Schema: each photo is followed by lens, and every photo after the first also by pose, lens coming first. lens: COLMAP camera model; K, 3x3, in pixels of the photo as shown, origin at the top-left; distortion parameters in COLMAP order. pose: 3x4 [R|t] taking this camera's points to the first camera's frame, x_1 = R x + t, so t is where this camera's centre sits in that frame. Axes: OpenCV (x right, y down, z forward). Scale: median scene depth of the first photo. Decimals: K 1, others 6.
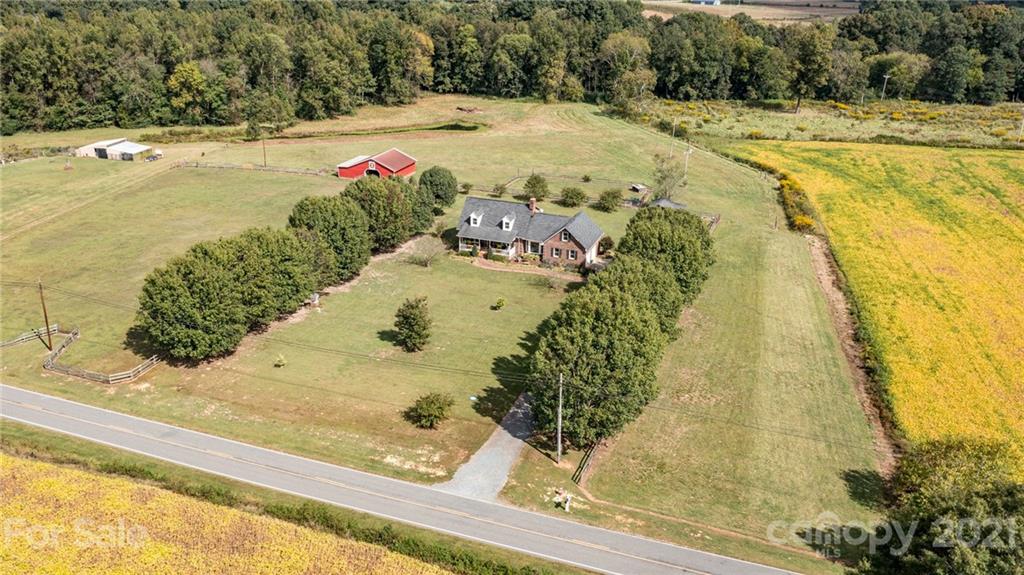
lens RADIAL K [[883.3, 0, 467.9], [0, 883.3, 298.6], [0, 0, 1]] dist [-0.012136, 0.003280]
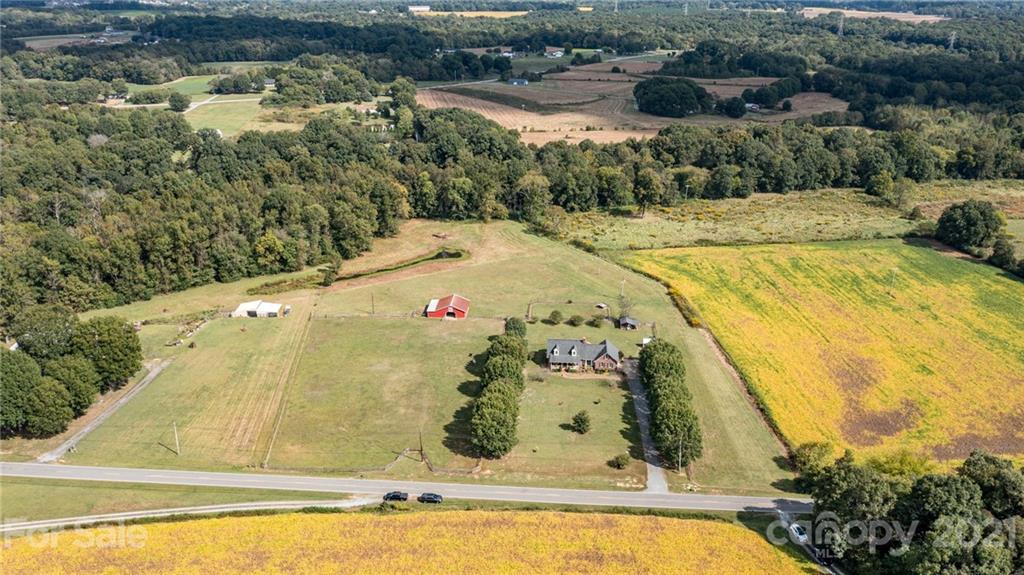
lens RADIAL K [[810.9, 0, 512.0], [0, 810.9, 287.5], [0, 0, 1]] dist [-0.013922, 0.003204]
pose [[0.951932, -0.113555, 0.284482, -0.318735], [0.115870, 0.993226, 0.008737, -0.142067], [-0.283547, 0.024646, 0.958642, -0.377108]]
